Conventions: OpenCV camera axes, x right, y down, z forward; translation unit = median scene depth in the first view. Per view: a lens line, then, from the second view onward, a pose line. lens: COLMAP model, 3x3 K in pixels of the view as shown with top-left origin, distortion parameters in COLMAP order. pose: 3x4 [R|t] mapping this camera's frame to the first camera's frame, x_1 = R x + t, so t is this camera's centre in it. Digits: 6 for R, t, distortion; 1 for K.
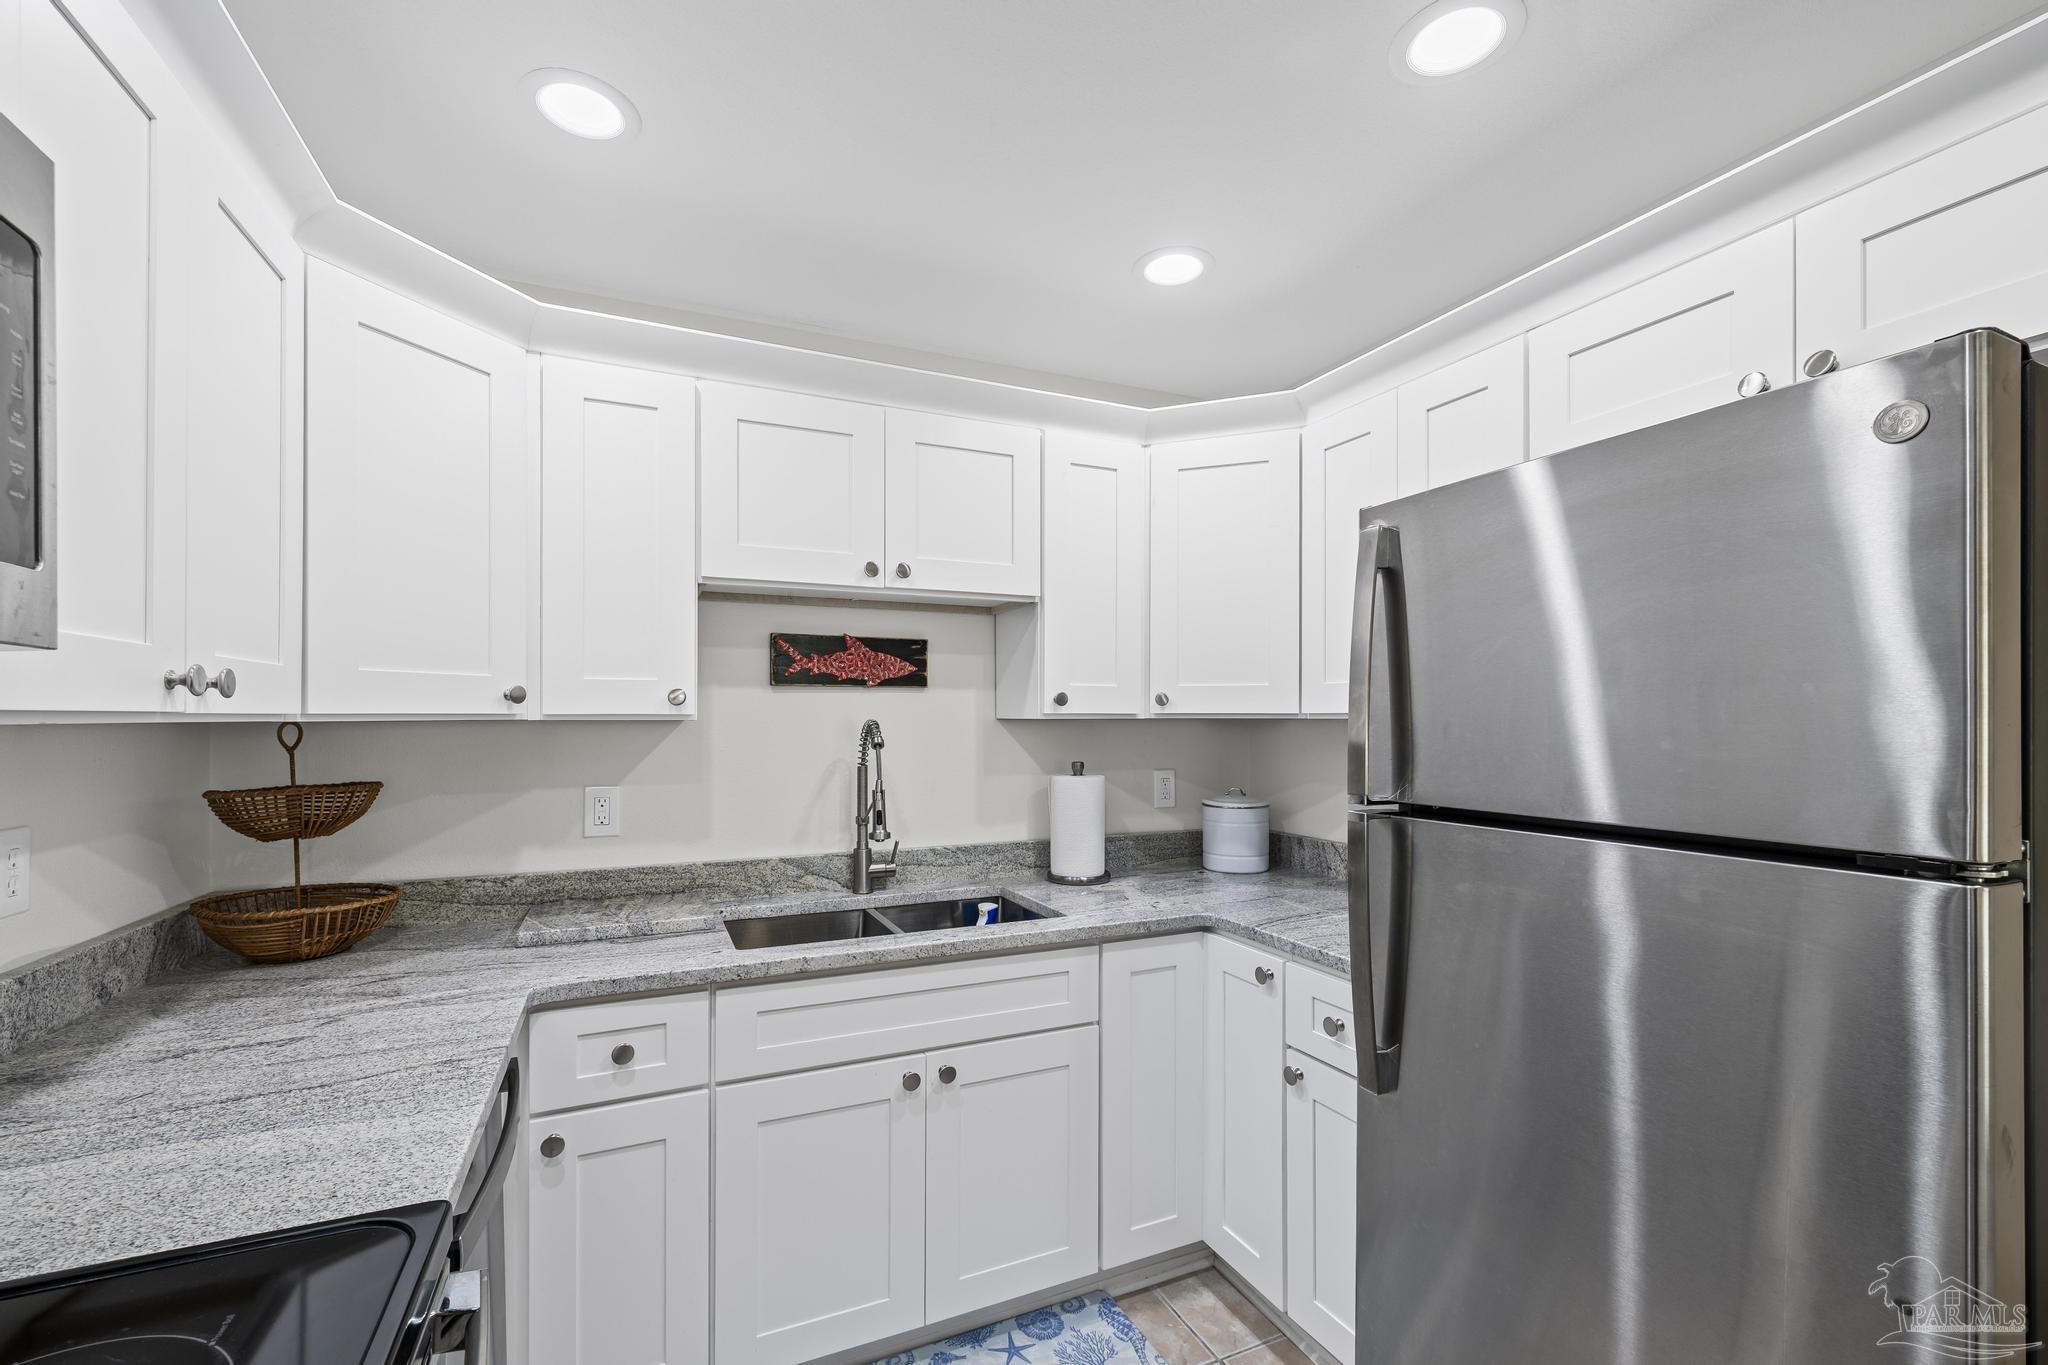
lens RADIAL K [[864.5, 0, 1019.0], [0, 864.5, 713.4], [0, 0, 1]] dist [0.000741, -0.000152]
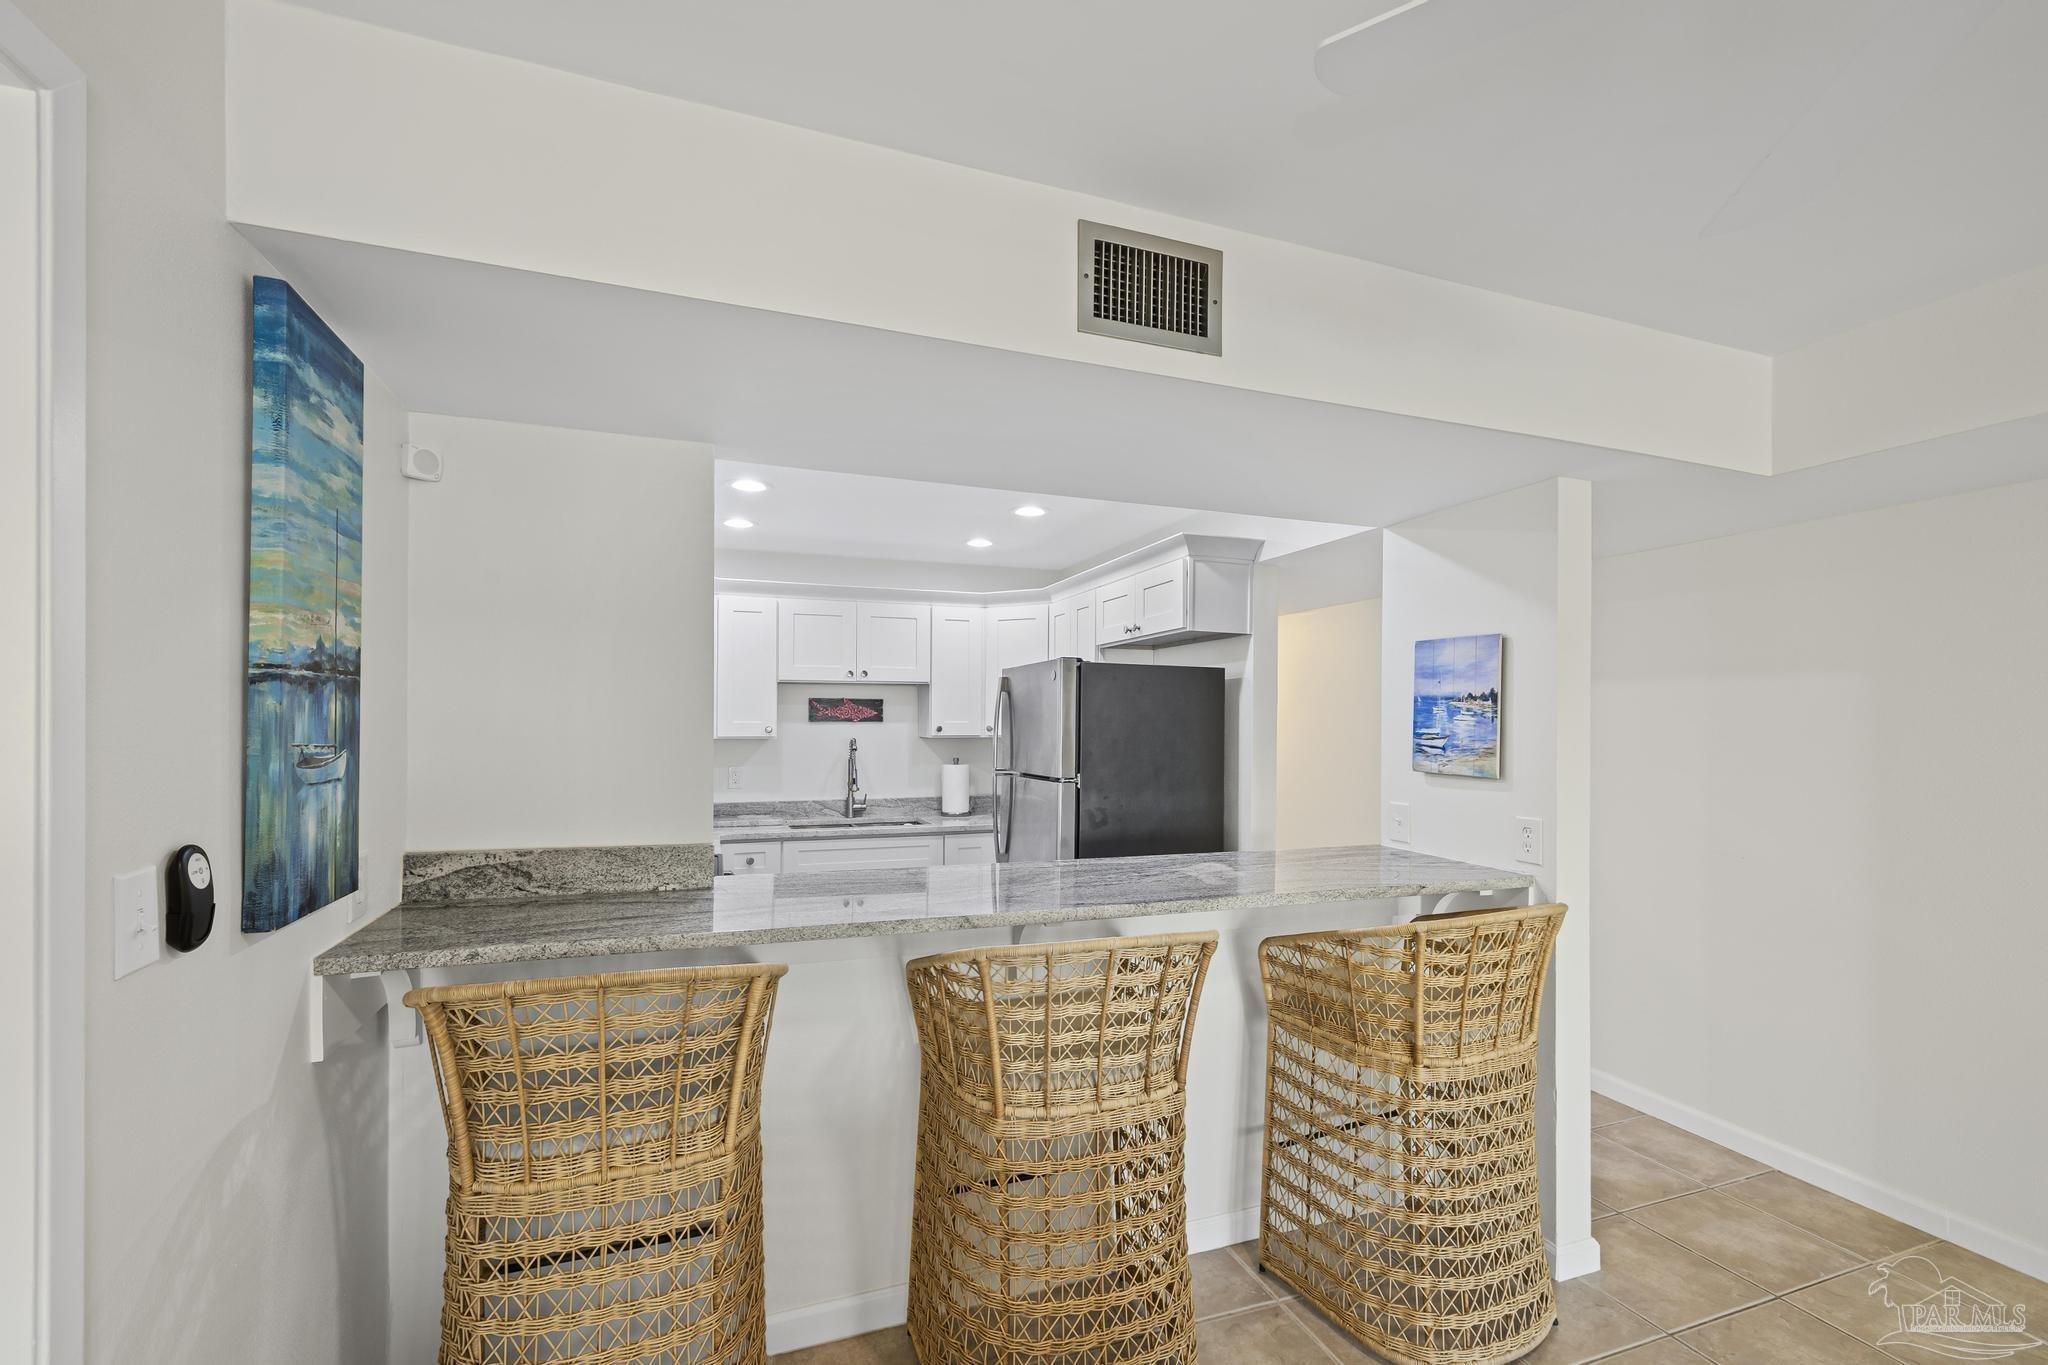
lens RADIAL K [[864.5, 0, 1019.0], [0, 864.5, 713.4], [0, 0, 1]] dist [0.000741, -0.000152]
pose [[0.997206, 0.003017, -0.074638, 0.436795], [-0.003421, 0.999980, -0.005291, -0.047262], [0.074621, 0.005532, 0.997197, -1.228313]]
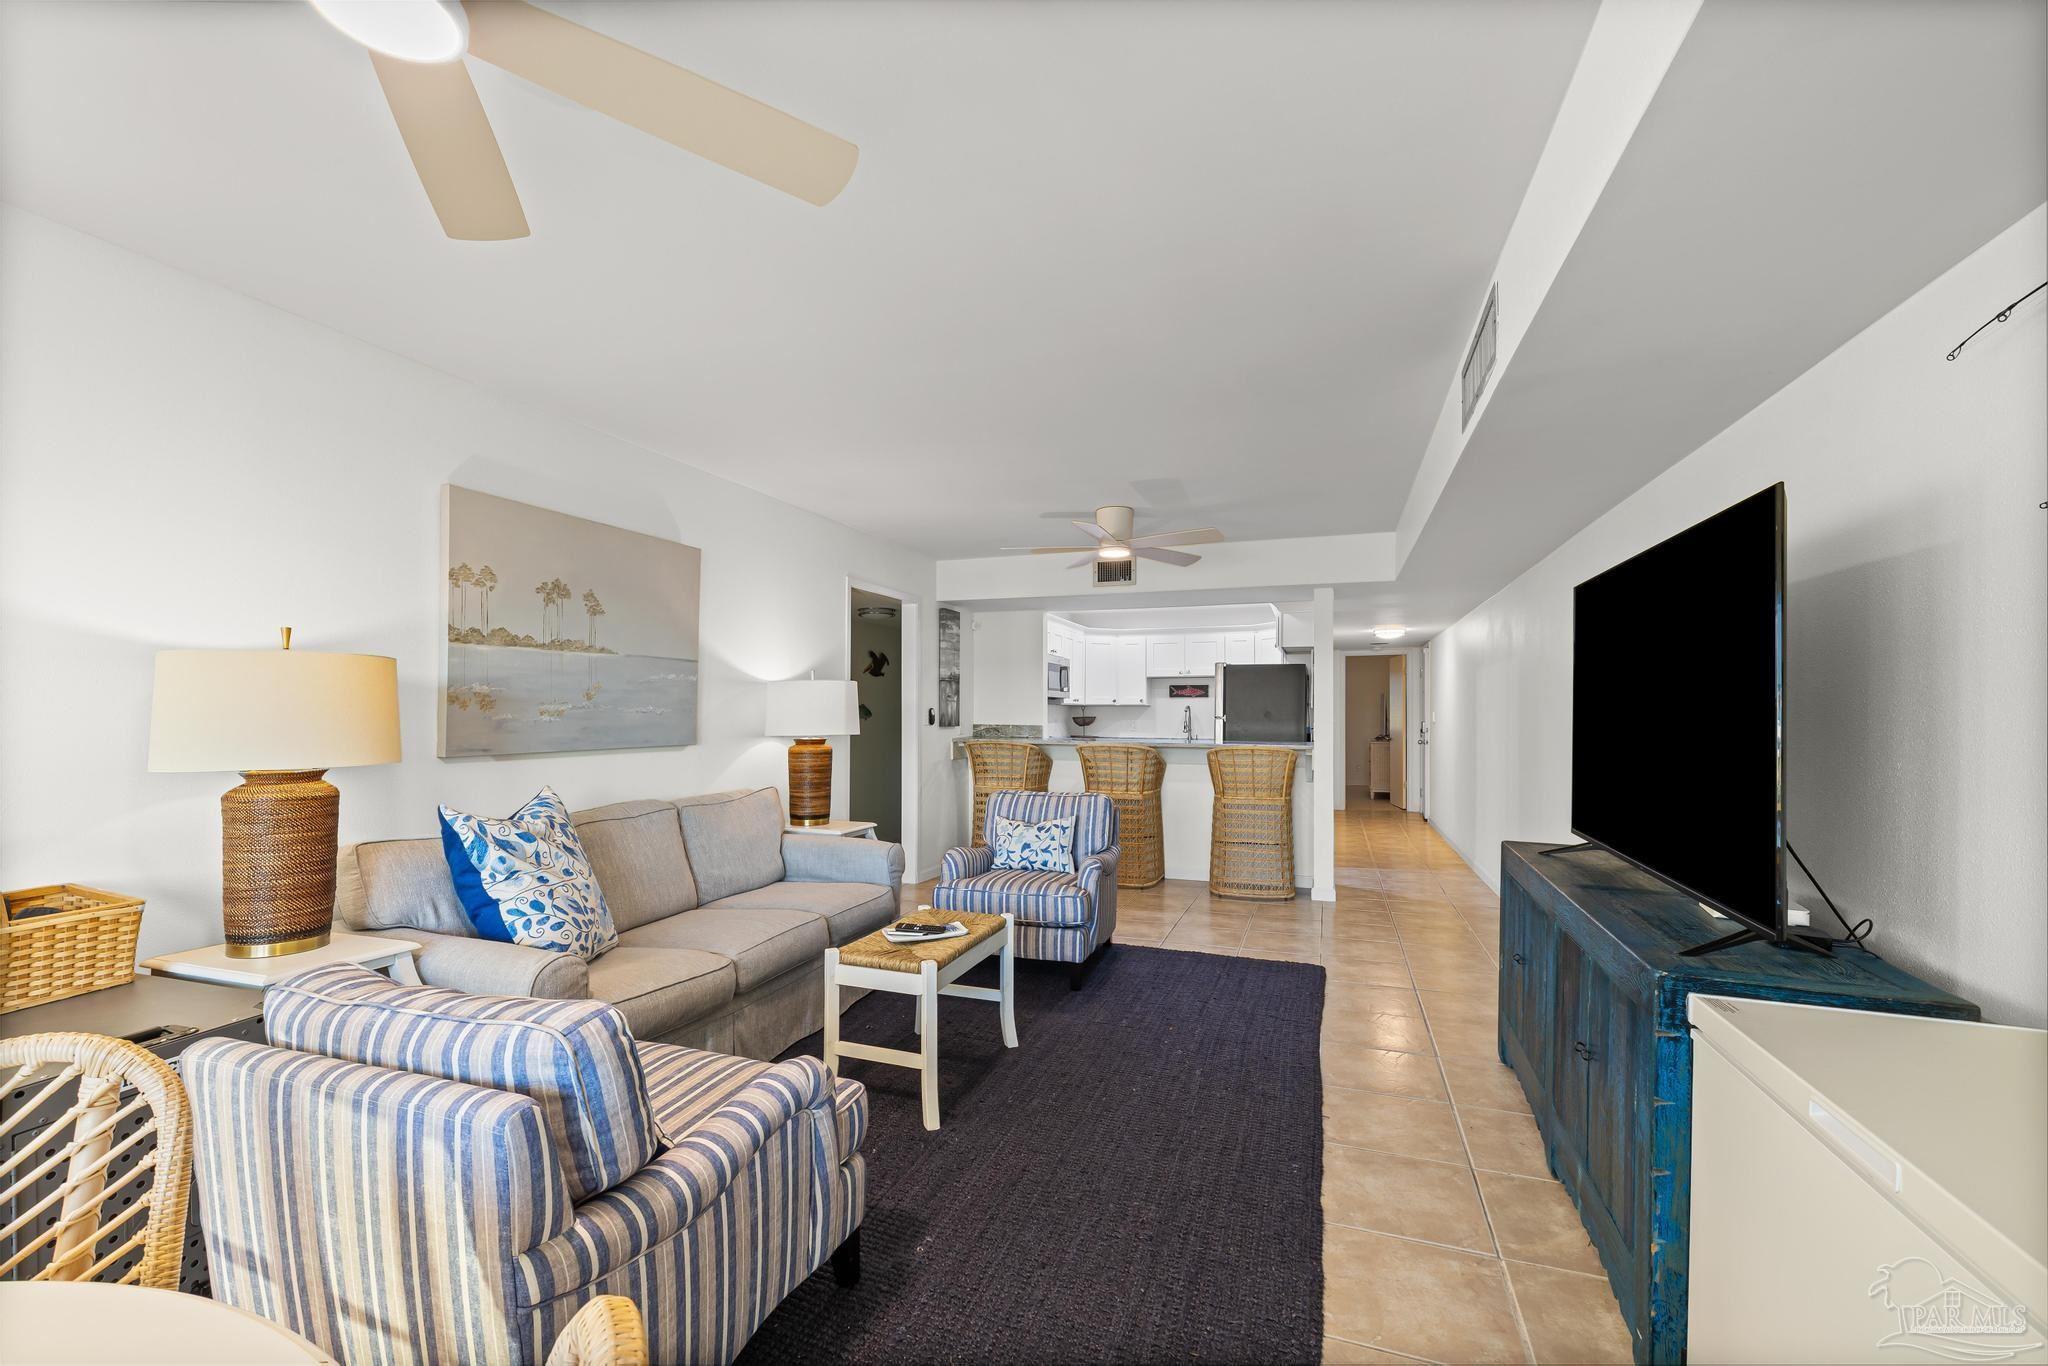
lens RADIAL K [[883.1, 0, 1012.9], [0, 883.1, 696.6], [0, 0, 1]] dist [0.007013, 0.000366]
pose [[0.715523, -0.011457, -0.698495, 2.357360], [-0.001130, 0.999845, -0.017557, 0.043557], [0.698588, 0.013352, 0.715399, -2.840255]]
